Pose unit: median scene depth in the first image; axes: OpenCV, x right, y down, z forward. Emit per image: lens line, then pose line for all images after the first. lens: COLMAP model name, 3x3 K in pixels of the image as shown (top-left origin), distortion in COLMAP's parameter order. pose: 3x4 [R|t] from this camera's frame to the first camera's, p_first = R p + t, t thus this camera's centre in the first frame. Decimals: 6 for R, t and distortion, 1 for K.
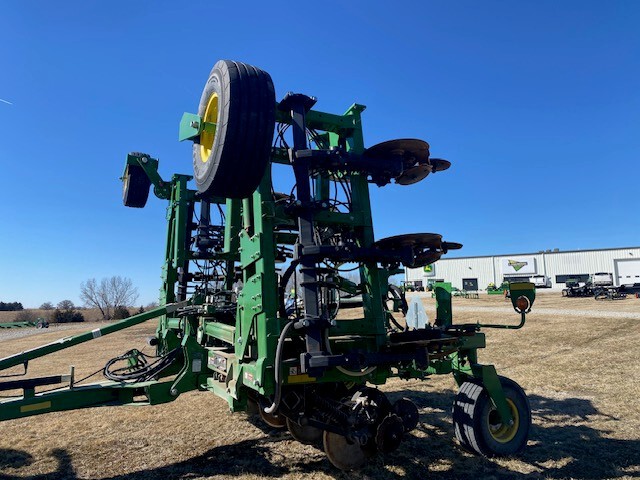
lens RADIAL K [[491.6, 0, 318.7], [0, 491.6, 224.0], [0, 0, 1]] dist [0.009371, 0.000452]
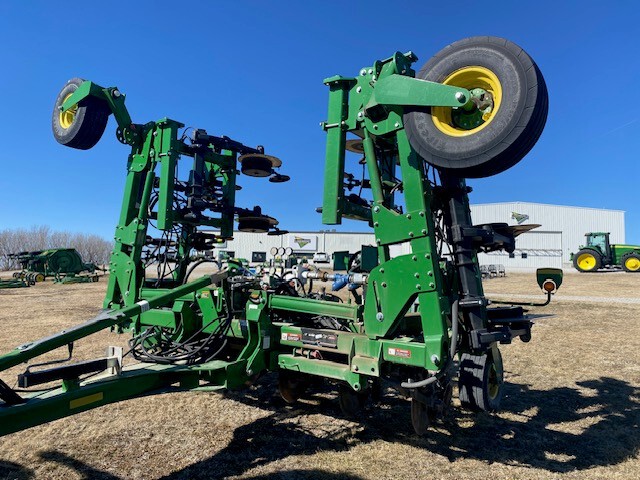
lens RADIAL K [[491.6, 0, 318.7], [0, 491.6, 224.0], [0, 0, 1]] dist [0.009371, 0.000452]
pose [[0.888104, 0.083073, 0.452073, -0.588264], [-0.110444, 0.993285, 0.034441, 0.026675], [-0.446176, -0.080516, 0.891316, 0.160279]]
